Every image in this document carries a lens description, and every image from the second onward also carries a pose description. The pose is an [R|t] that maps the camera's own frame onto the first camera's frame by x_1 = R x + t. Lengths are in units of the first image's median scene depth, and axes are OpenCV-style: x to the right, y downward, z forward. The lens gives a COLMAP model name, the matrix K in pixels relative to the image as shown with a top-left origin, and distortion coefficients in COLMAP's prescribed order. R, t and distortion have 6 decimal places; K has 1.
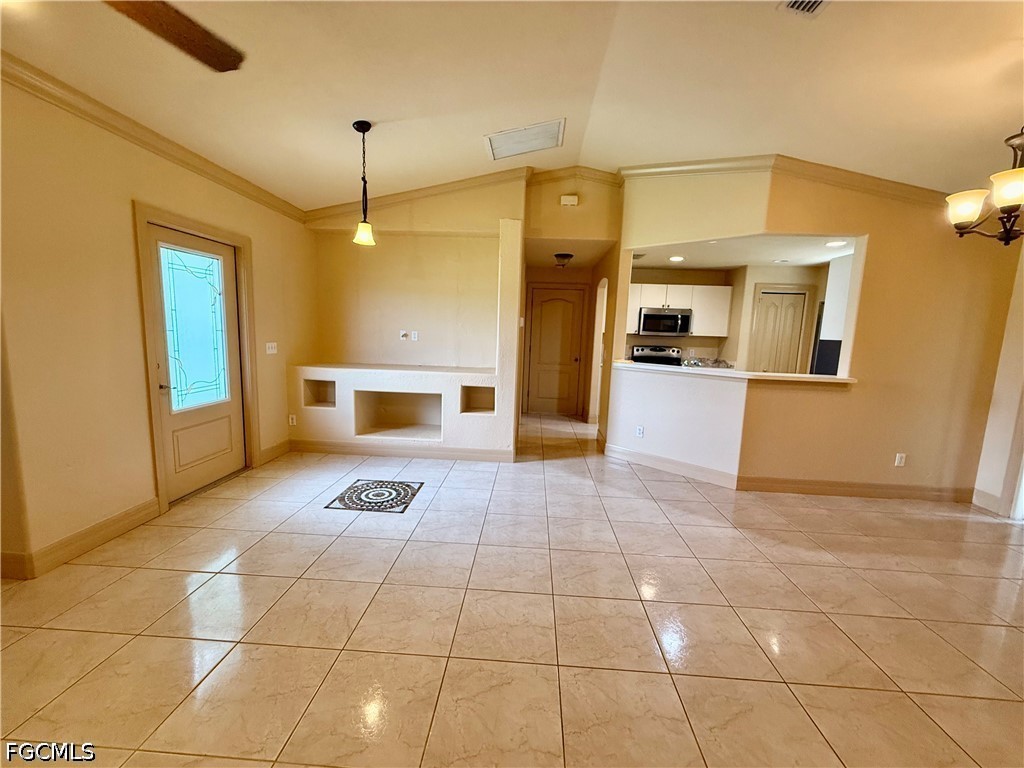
lens RADIAL K [[412.2, 0, 515.9], [0, 412.2, 380.6], [0, 0, 1]] dist [0.008619, 0.000665]
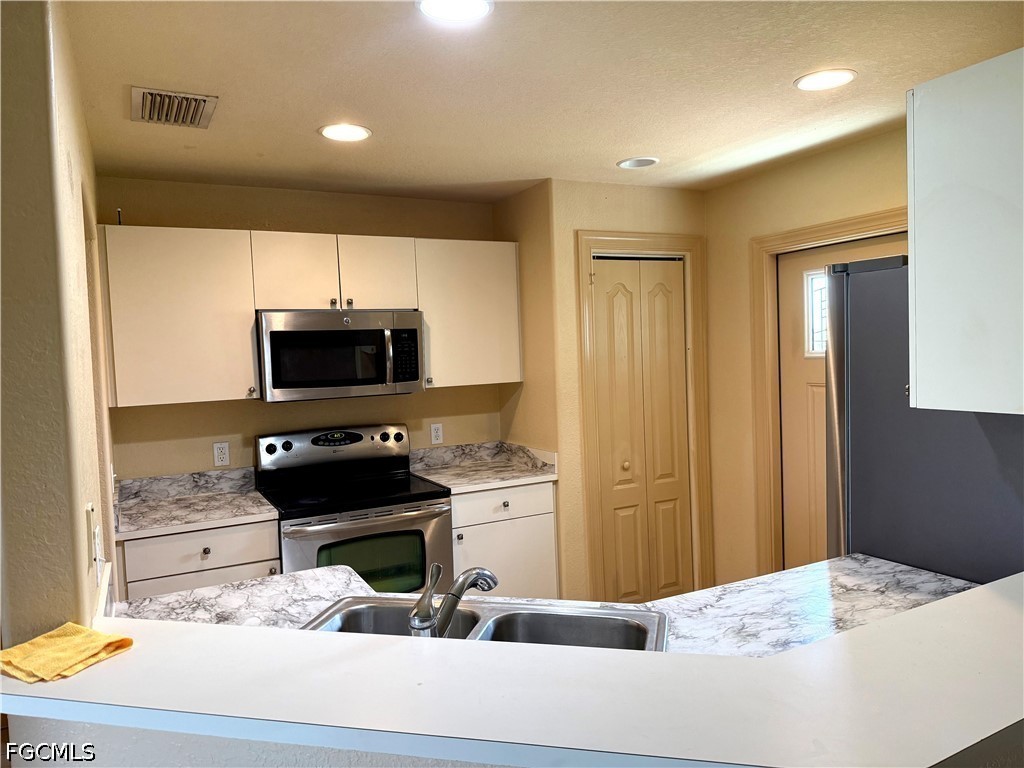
lens RADIAL K [[709.8, 0, 511.4], [0, 709.8, 381.9], [0, 0, 1]] dist [0.032769, -0.003410]
pose [[0.867262, -0.086938, 0.490203, 0.204844], [0.131283, 0.989720, -0.056738, -0.073186], [-0.480231, 0.113562, 0.869760, 0.475606]]
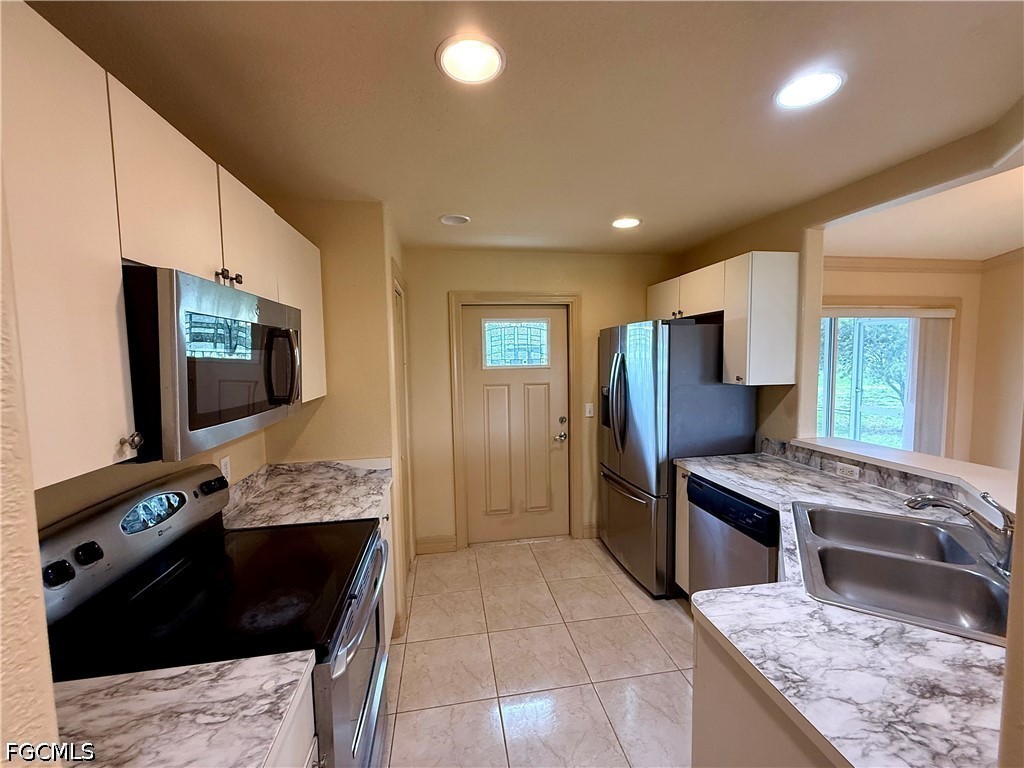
lens RADIAL K [[412.2, 0, 510.1], [0, 412.2, 385.9], [0, 0, 1]] dist [0.008619, 0.000665]
pose [[-0.201656, -0.099218, 0.974418, 0.147207], [0.140923, 0.981566, 0.129110, -0.137860], [-0.969265, 0.163354, -0.183957, 0.925483]]
